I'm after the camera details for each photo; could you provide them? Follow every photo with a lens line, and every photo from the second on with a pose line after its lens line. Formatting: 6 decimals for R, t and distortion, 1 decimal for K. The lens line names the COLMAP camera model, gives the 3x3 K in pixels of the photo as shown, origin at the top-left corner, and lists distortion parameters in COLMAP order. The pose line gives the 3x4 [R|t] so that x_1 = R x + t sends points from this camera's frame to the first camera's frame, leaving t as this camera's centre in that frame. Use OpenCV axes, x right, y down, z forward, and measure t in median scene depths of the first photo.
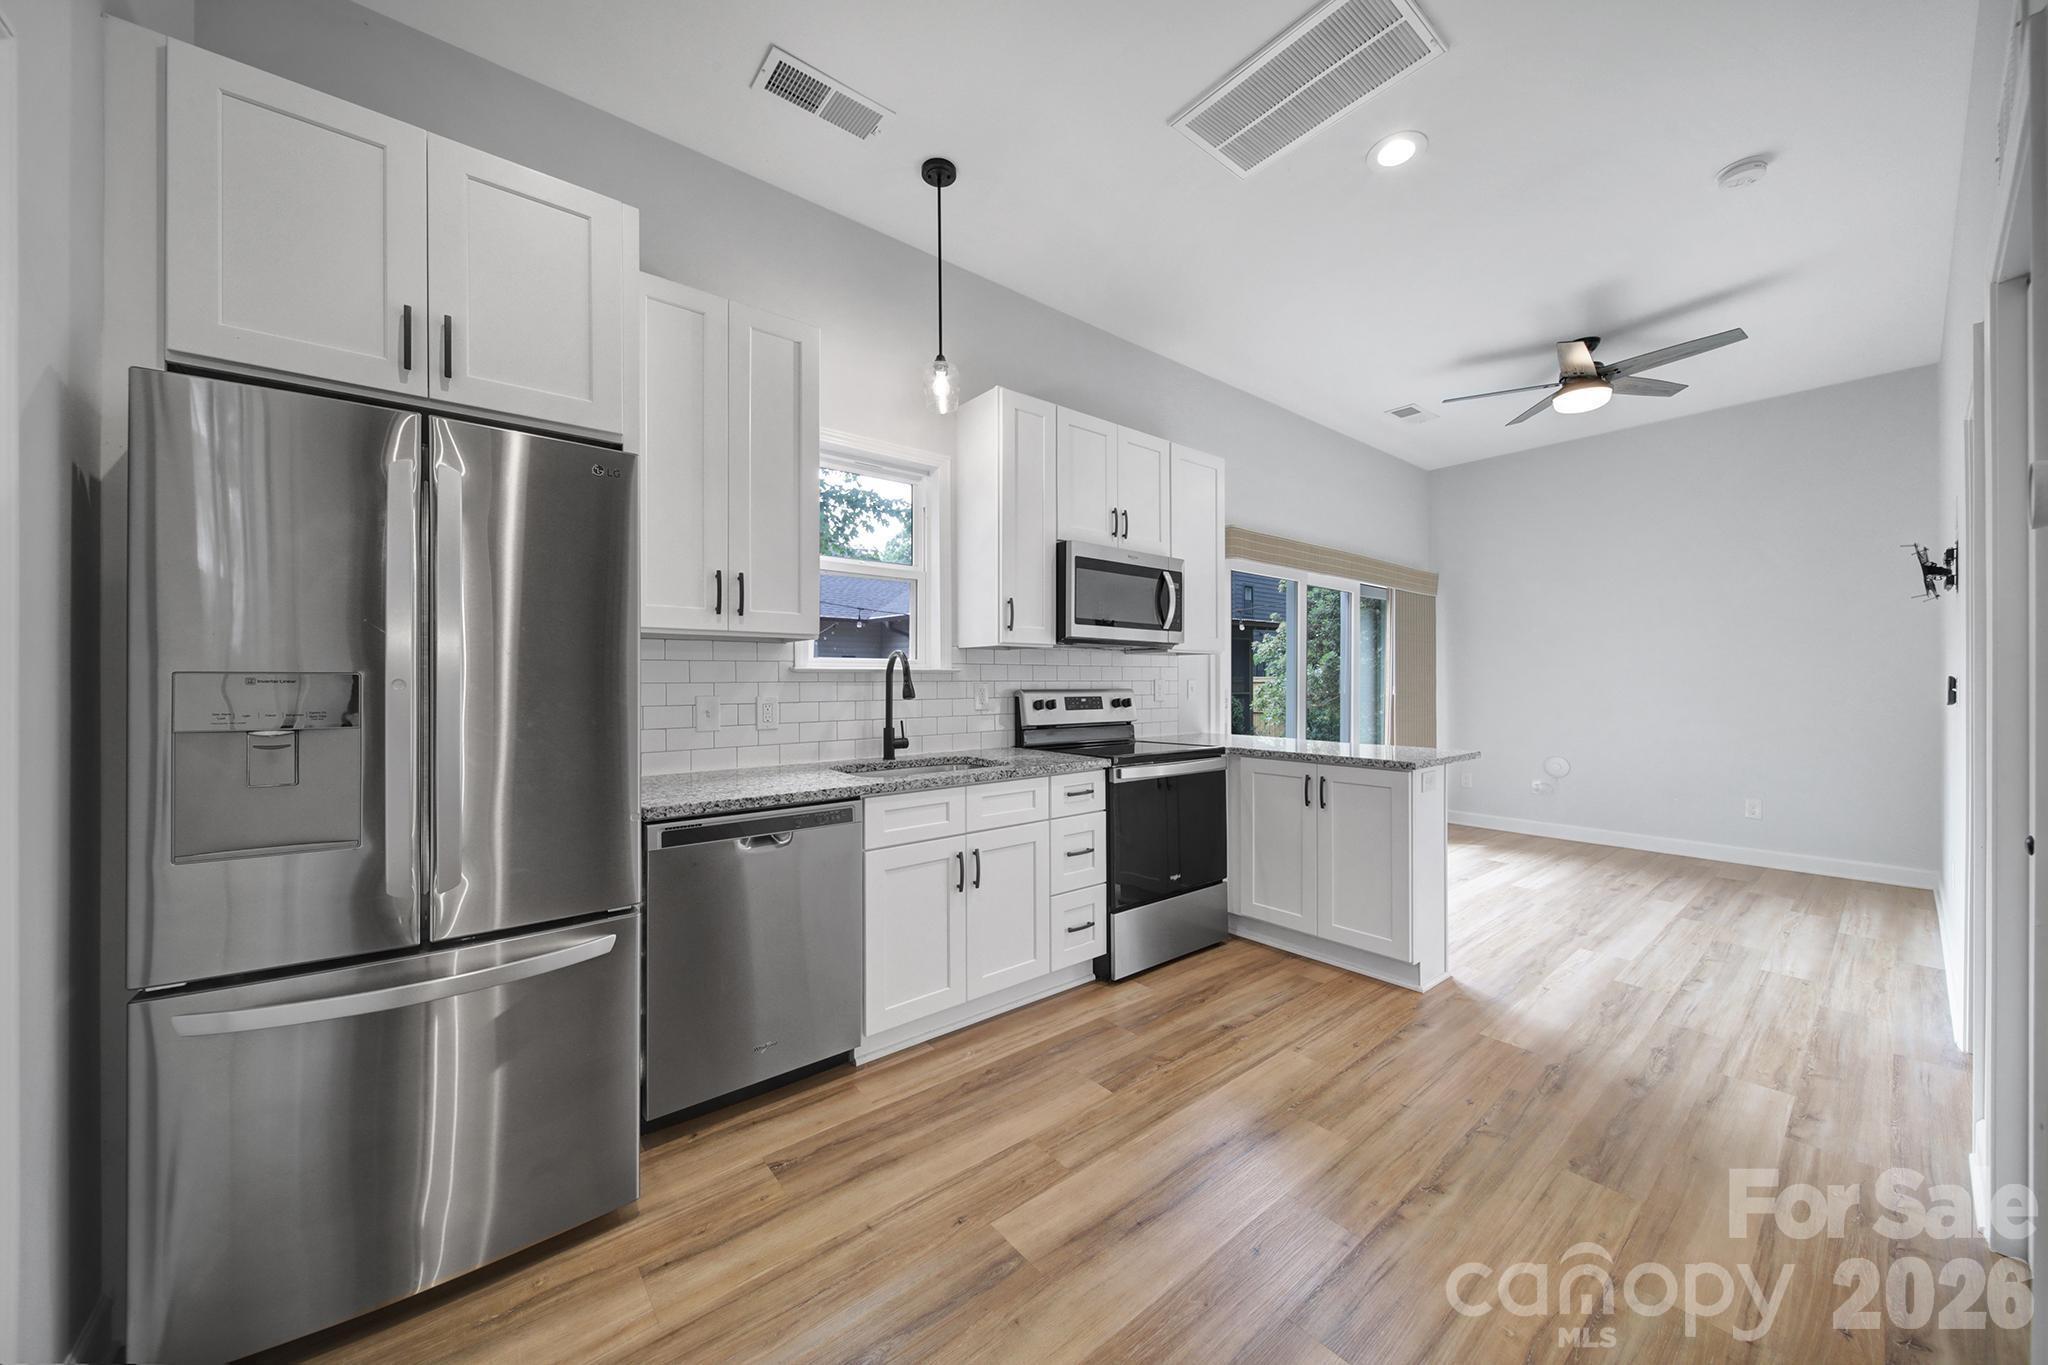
lens RADIAL K [[725.4, 0, 1023.1], [0, 725.4, 672.7], [0, 0, 1]] dist [-0.006559, -0.000437]
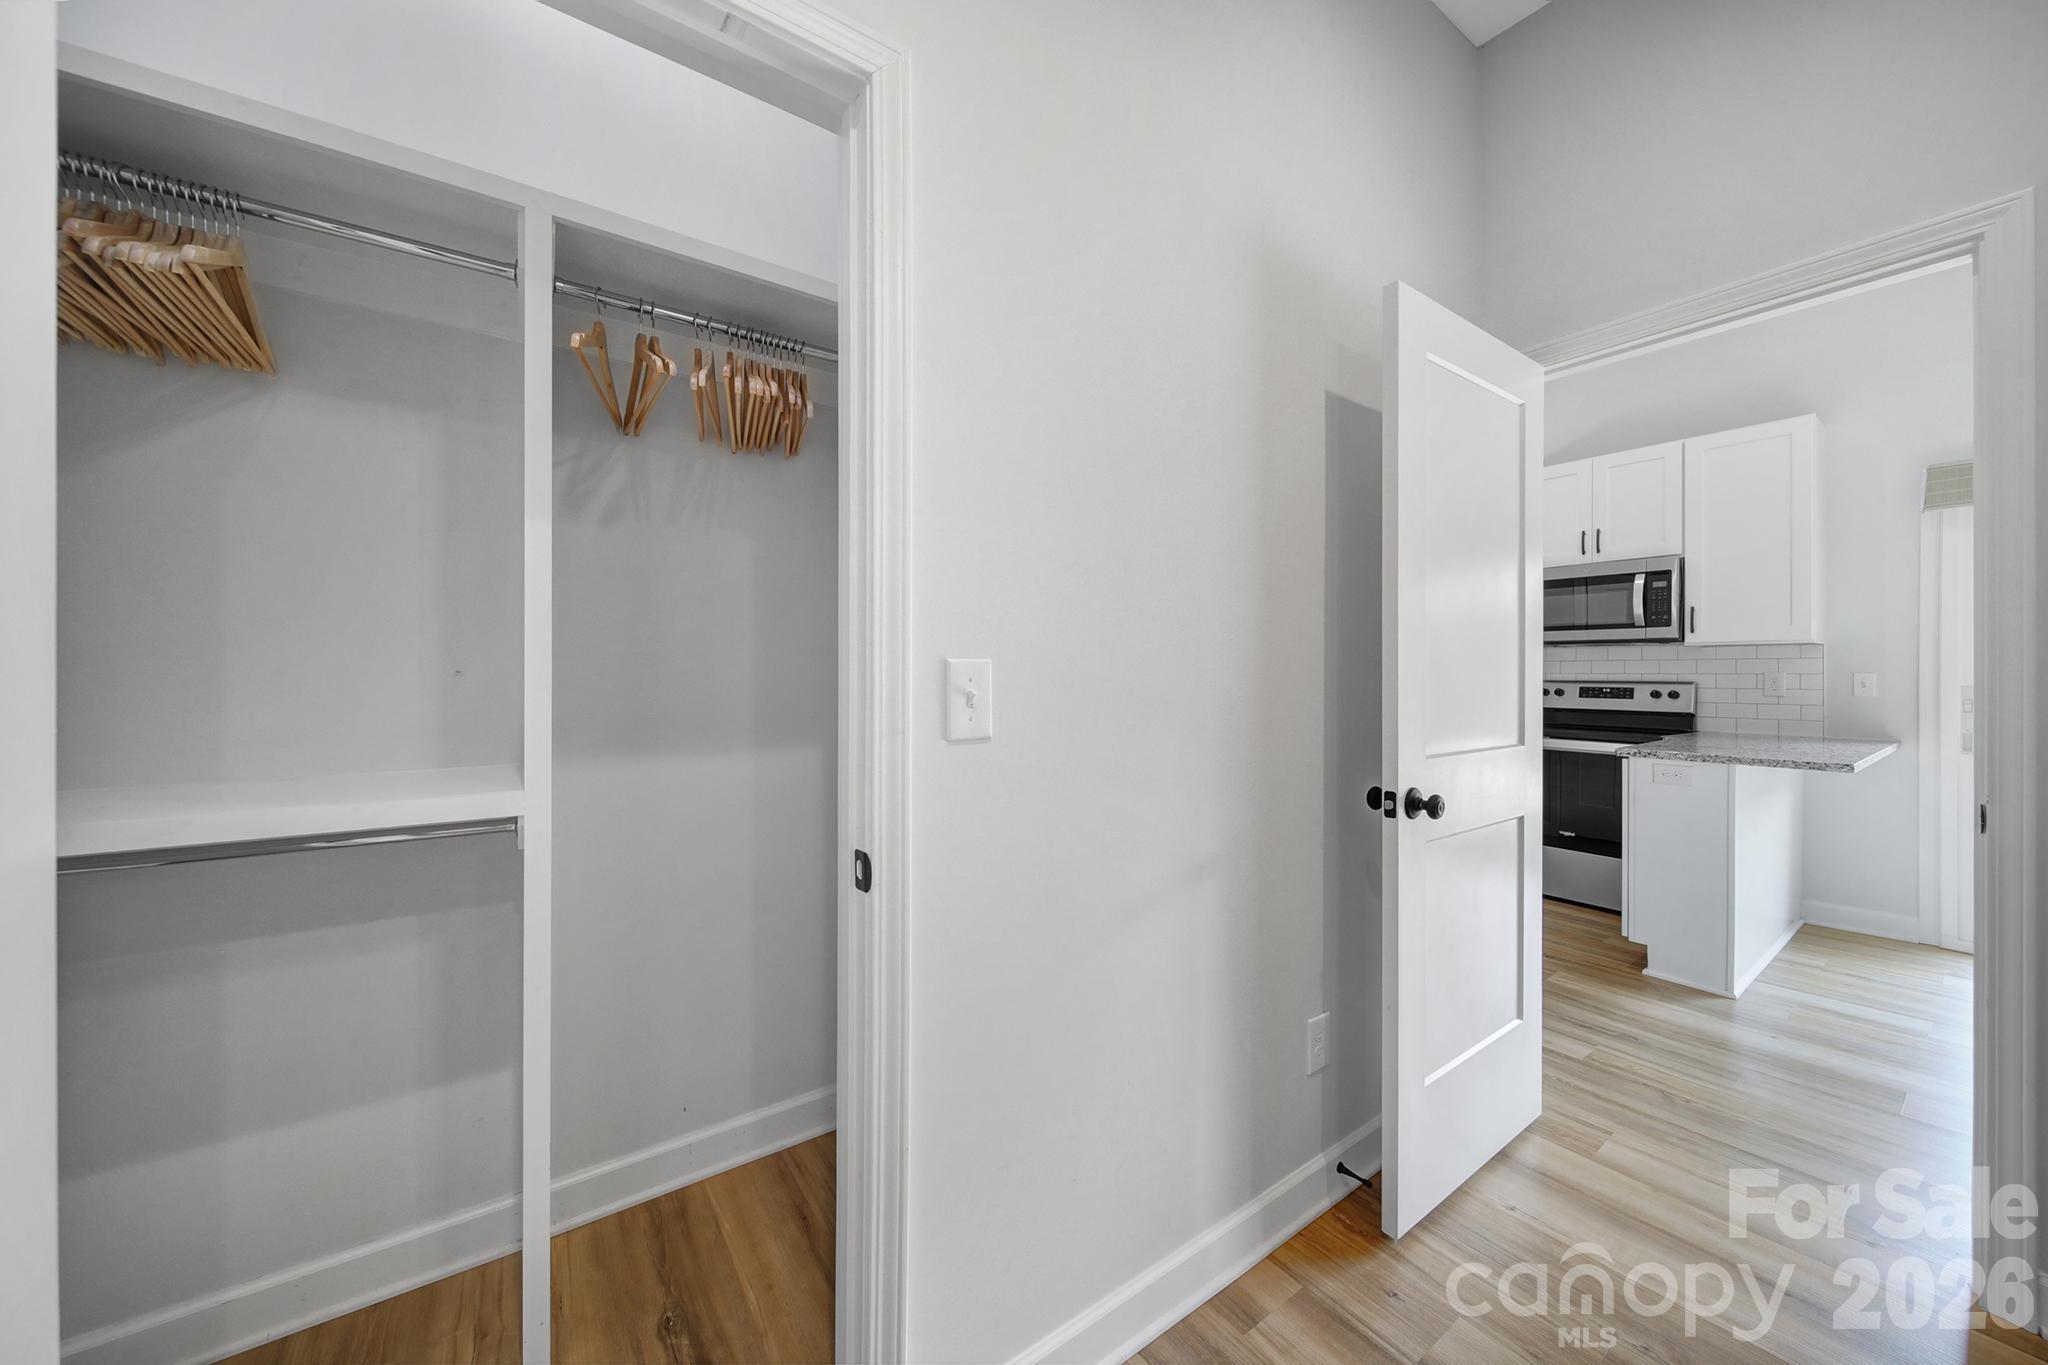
lens RADIAL K [[725.4, 0, 1023.1], [0, 725.4, 672.7], [0, 0, 1]] dist [-0.006559, -0.000437]
pose [[-0.062481, 0.004253, -0.998037, 1.746892], [0.005792, 0.999976, 0.003899, -0.000519], [0.998029, -0.005537, -0.062504, 0.183574]]
